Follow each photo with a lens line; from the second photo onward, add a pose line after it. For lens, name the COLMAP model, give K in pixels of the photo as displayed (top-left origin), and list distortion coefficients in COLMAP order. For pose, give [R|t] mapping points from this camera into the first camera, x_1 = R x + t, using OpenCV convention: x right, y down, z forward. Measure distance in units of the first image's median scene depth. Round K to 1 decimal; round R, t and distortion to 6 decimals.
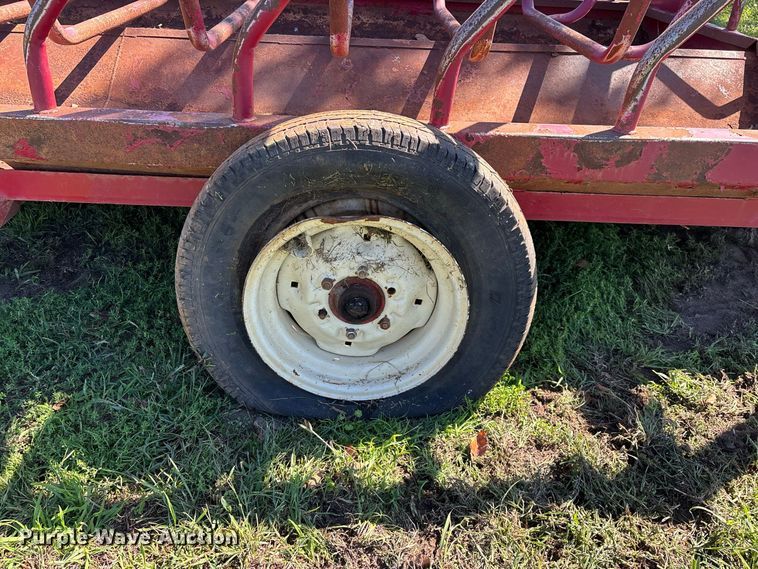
lens RADIAL K [[571.3, 0, 379.8], [0, 571.3, 279.2], [0, 0, 1]] dist [0.049546, -0.054907]
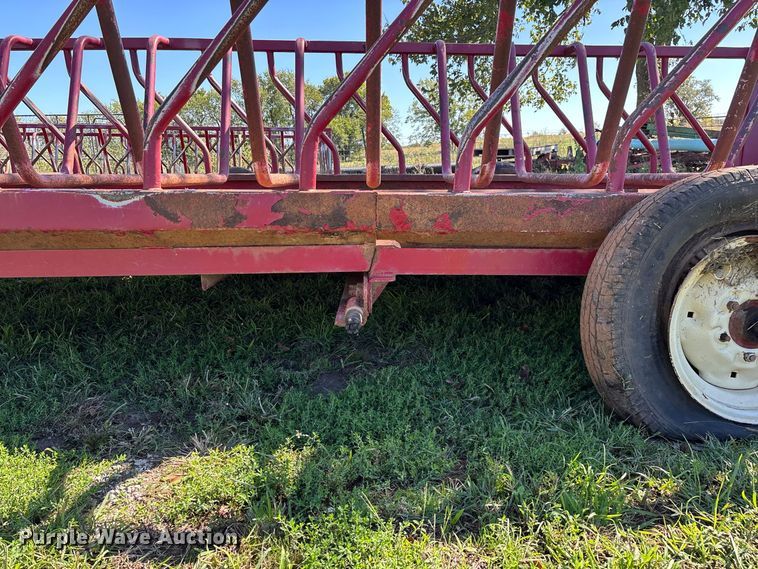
lens RADIAL K [[571.3, 0, 381.5], [0, 571.3, 276.3], [0, 0, 1]] dist [0.049546, -0.054907]
pose [[0.999144, -0.040763, -0.007033, -0.754029], [0.035185, 0.926883, -0.373698, 0.346499], [0.021752, 0.373131, 0.927524, -0.110525]]
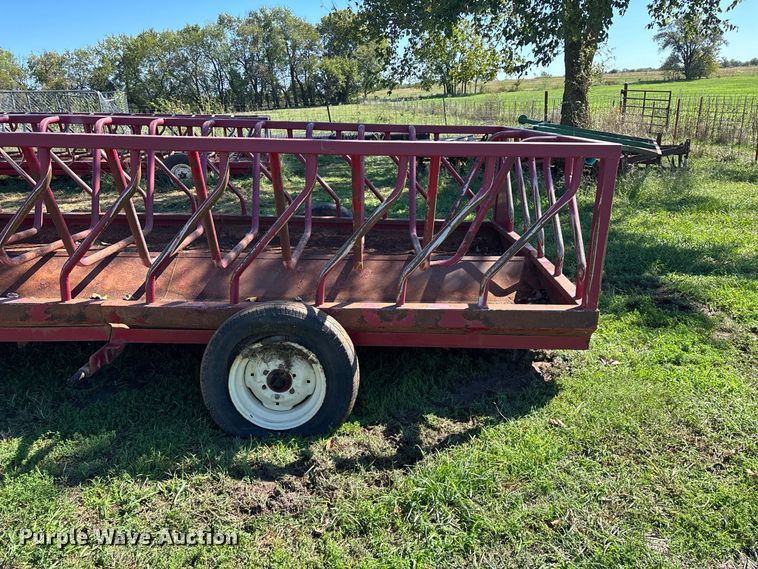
lens RADIAL K [[571.3, 0, 379.2], [0, 571.3, 280.6], [0, 0, 1]] dist [0.049546, -0.054907]
pose [[0.999494, -0.024204, -0.020619, 0.405428], [0.017678, 0.962031, -0.272367, 0.276788], [0.026428, 0.271865, 0.961972, -1.260548]]
